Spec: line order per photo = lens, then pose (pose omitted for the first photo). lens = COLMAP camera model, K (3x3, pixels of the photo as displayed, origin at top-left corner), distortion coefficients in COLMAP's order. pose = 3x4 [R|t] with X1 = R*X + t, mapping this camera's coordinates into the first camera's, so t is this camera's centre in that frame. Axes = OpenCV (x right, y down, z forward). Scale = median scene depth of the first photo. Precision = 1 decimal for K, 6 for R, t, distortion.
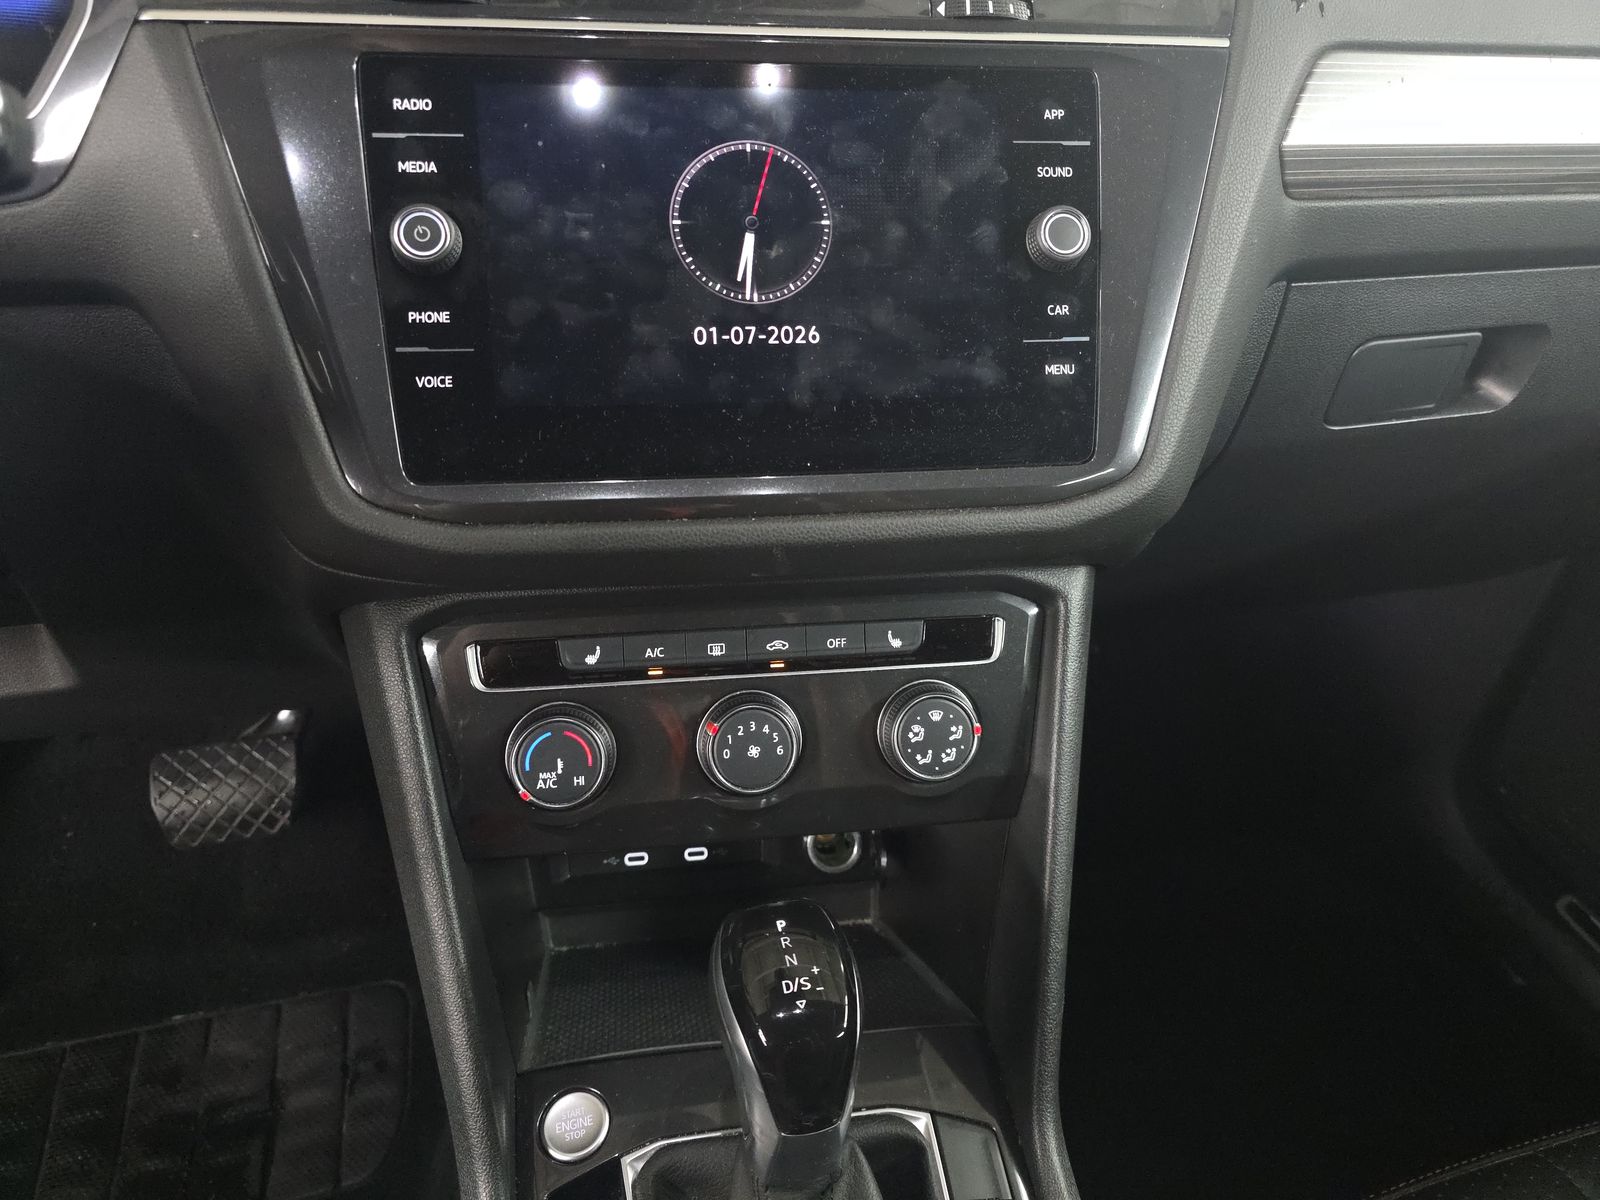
lens RADIAL K [[1070.5, 0, 809.6], [0, 1070.5, 598.5], [0, 0, 1]] dist [0.031469, -0.015839]
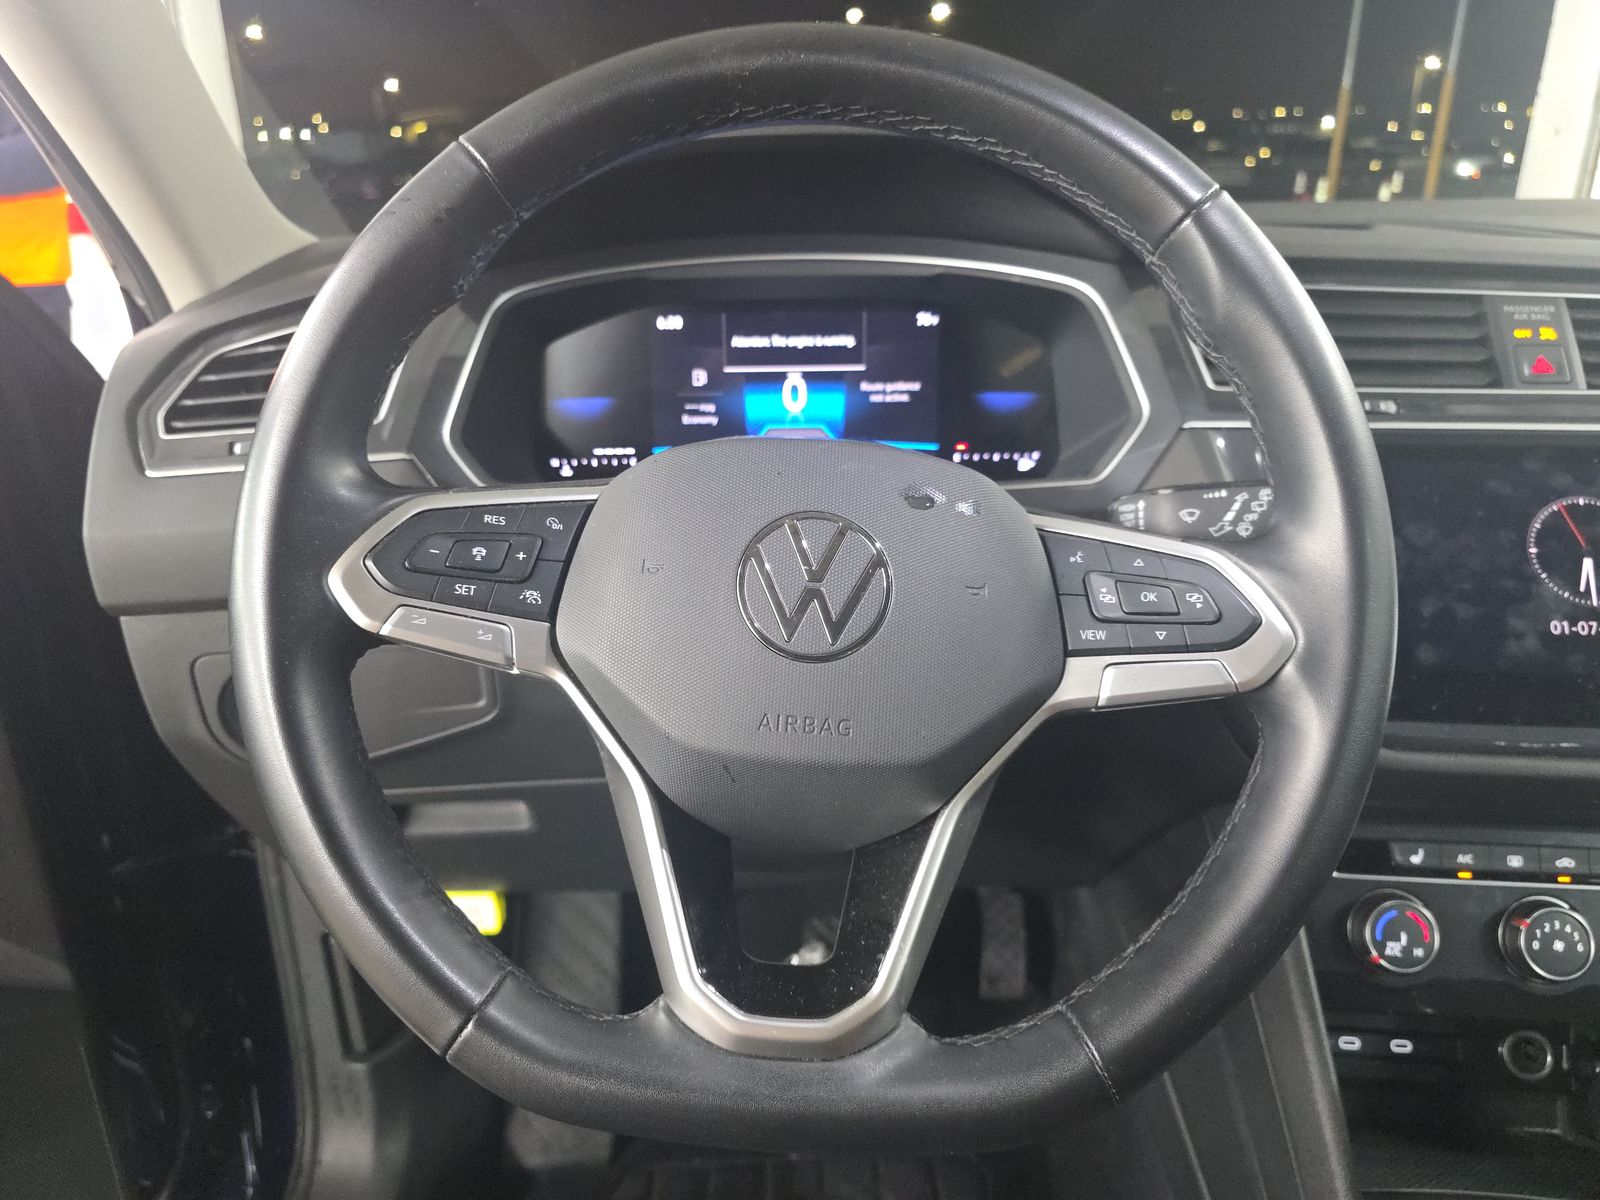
lens RADIAL K [[1070.5, 0, 793.1], [0, 1070.5, 610.0], [0, 0, 1]] dist [0.031469, -0.015839]
pose [[0.975471, 0.039652, -0.216526, -0.695440], [-0.086625, 0.973425, -0.211990, 0.110016], [0.202366, 0.225547, 0.952983, -0.511673]]
